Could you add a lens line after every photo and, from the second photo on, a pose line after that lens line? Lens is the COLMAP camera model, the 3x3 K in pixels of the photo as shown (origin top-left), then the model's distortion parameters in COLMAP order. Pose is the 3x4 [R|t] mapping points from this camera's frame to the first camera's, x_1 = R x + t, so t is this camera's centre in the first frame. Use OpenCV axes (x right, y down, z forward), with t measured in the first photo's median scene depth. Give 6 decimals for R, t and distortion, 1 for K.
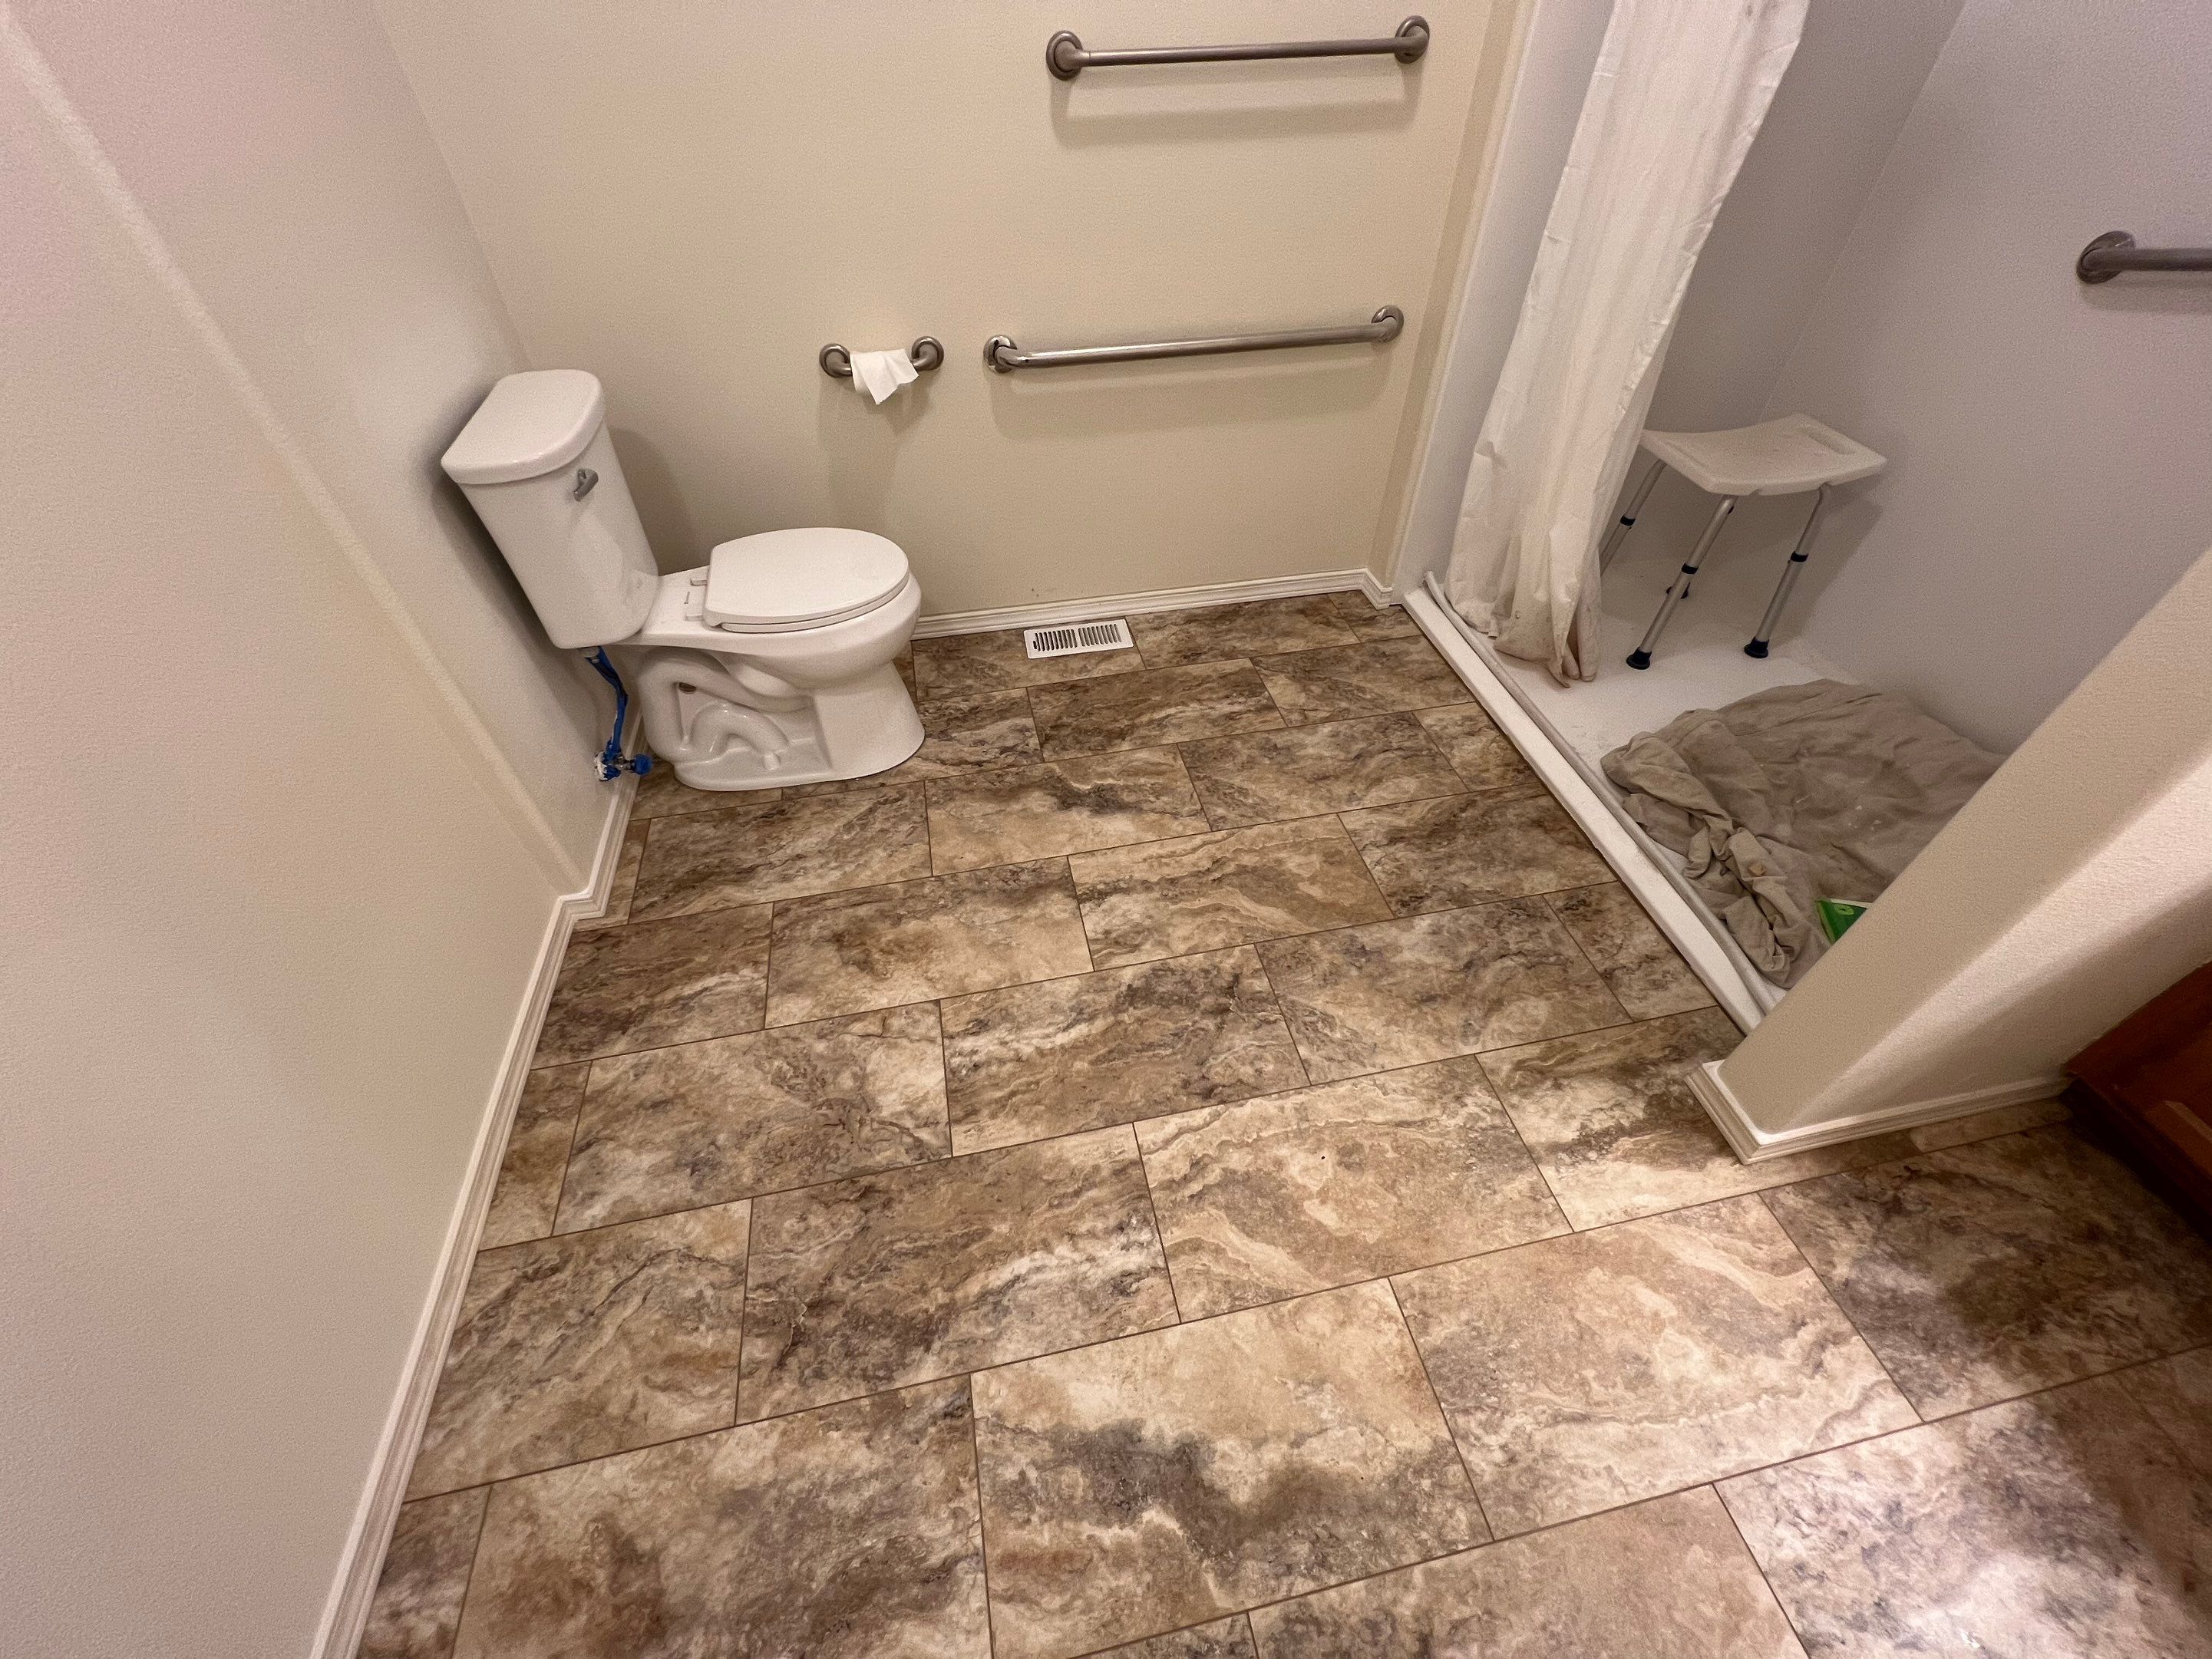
lens RADIAL K [[880.5, 0, 1102.7], [0, 880.5, 829.9], [0, 0, 1]] dist [0.001312, -0.000471]
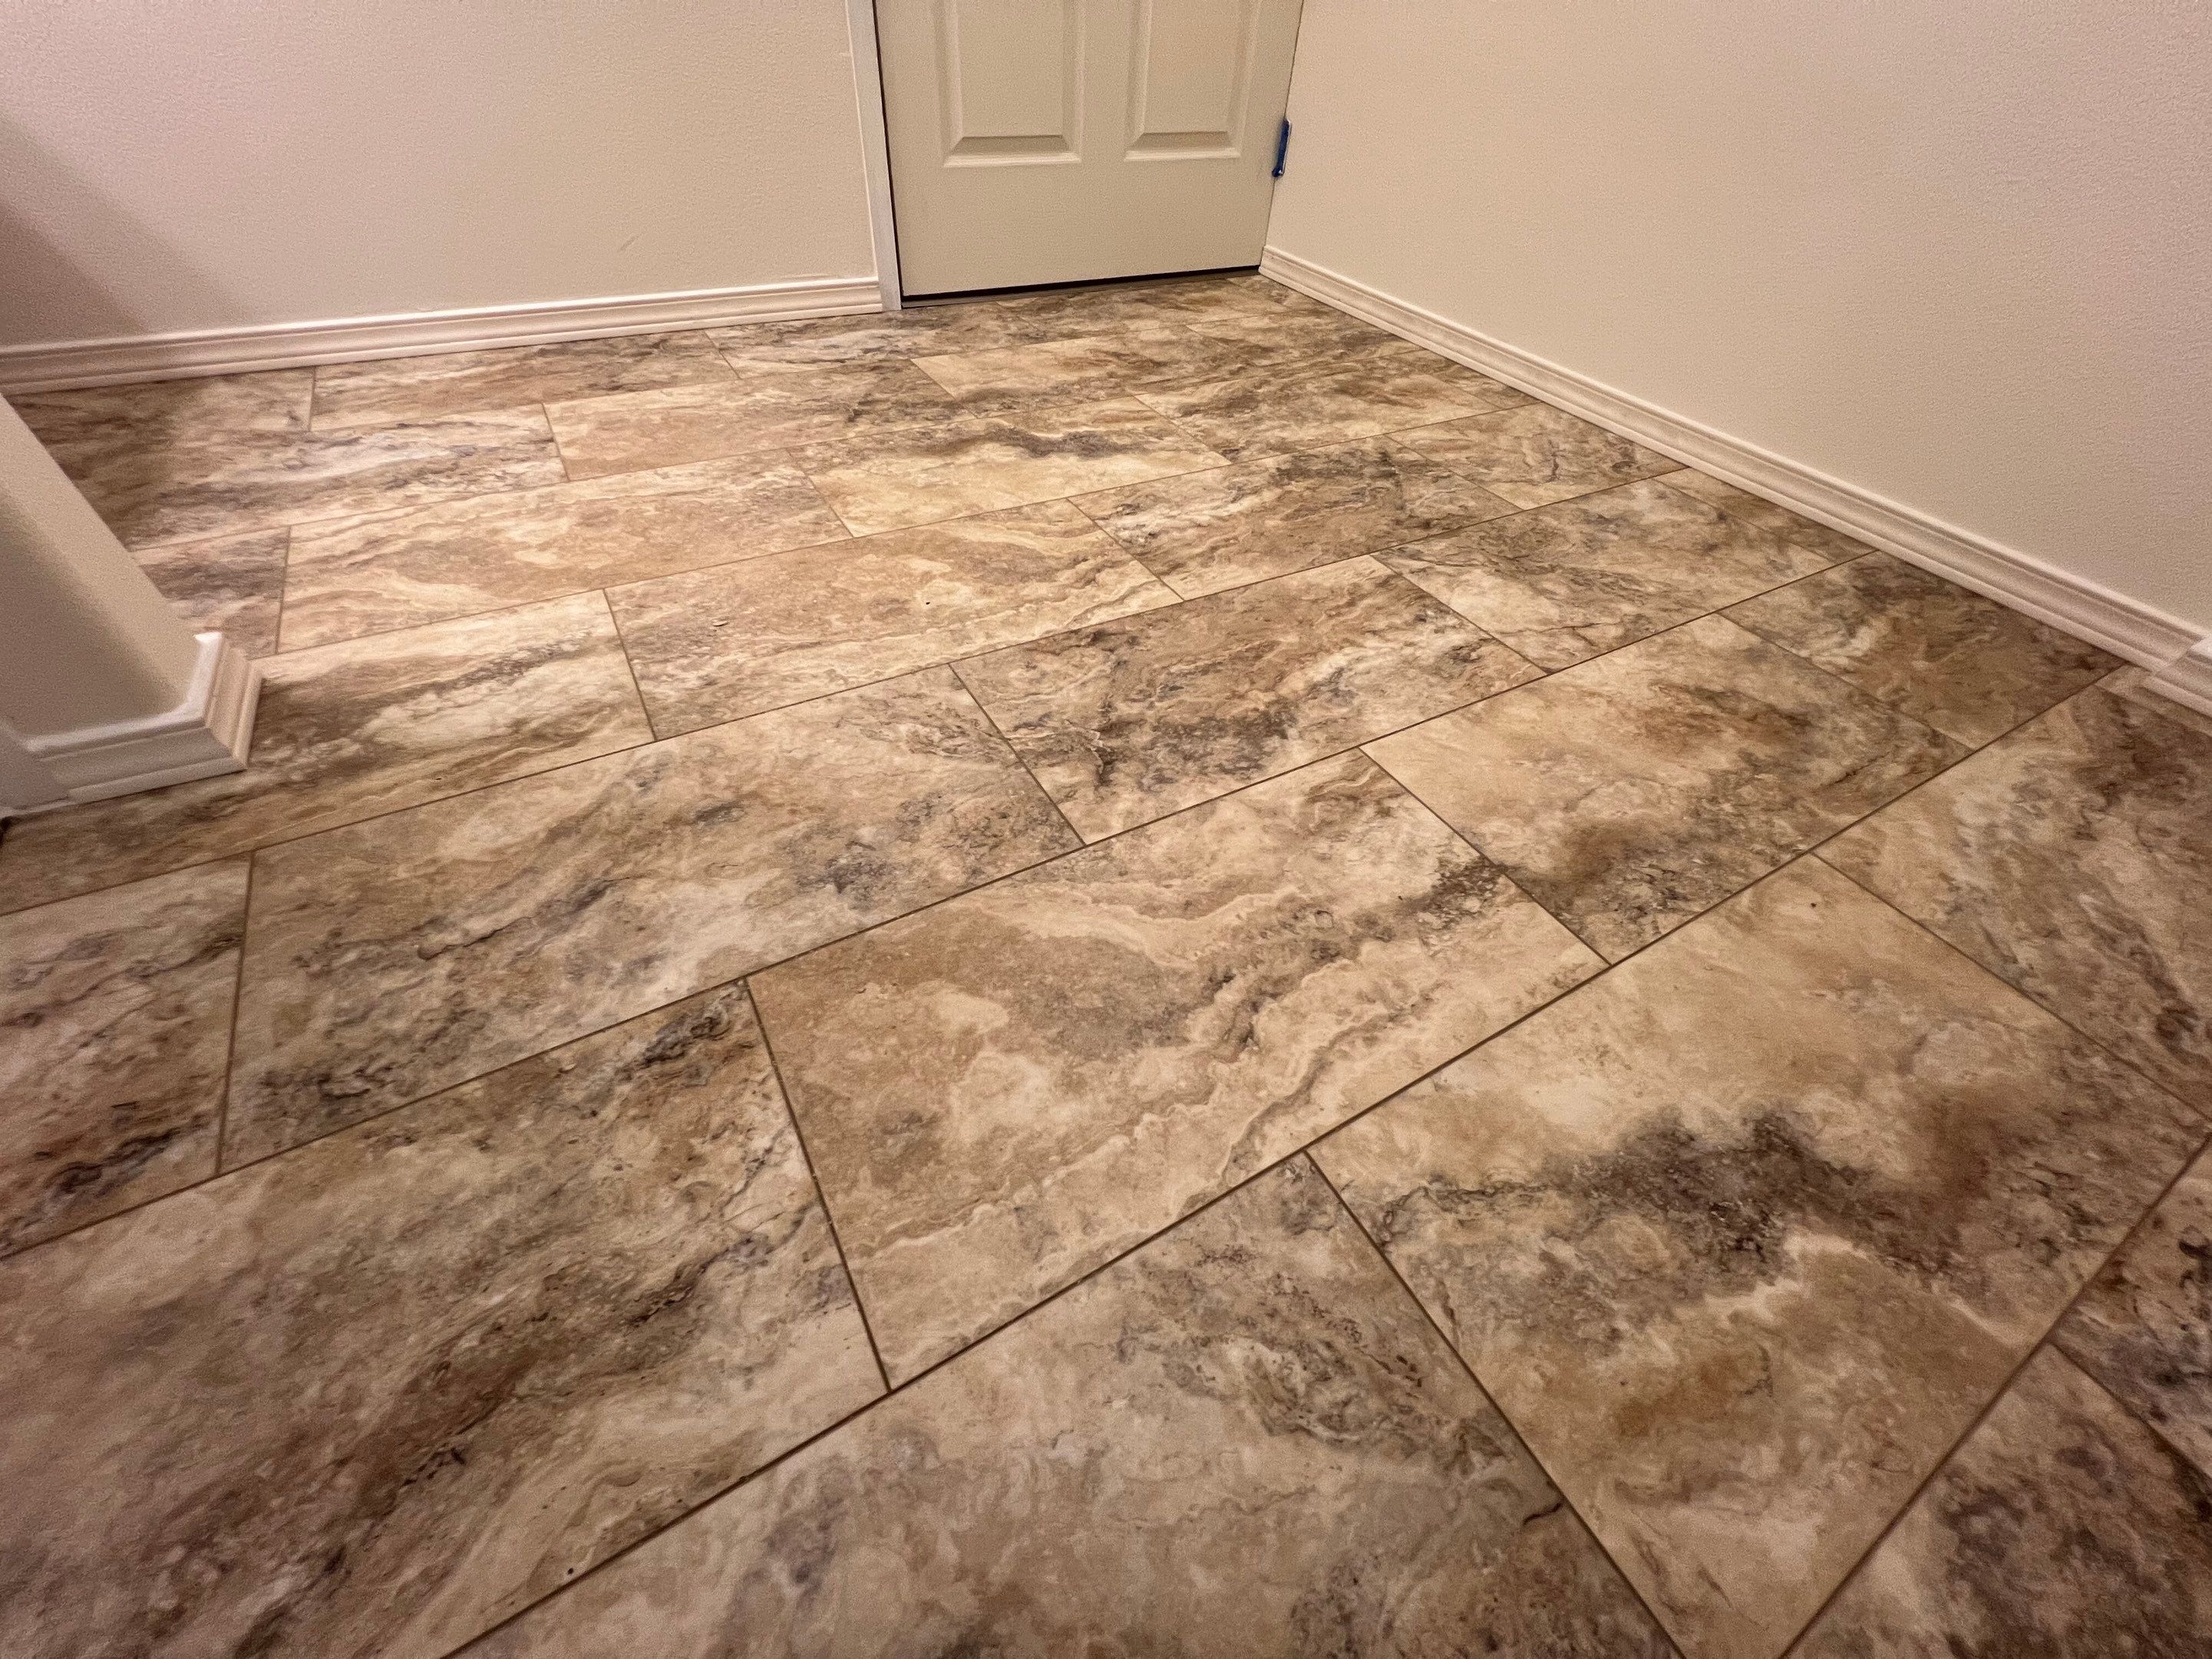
lens RADIAL K [[880.5, 0, 1102.7], [0, 880.5, 829.9], [0, 0, 1]] dist [0.001312, -0.000471]
pose [[-0.947431, 0.198879, -0.250642, 0.296741], [-0.254729, 0.005195, 0.966999, -0.334301], [0.193618, 0.980010, 0.045738, 1.048421]]
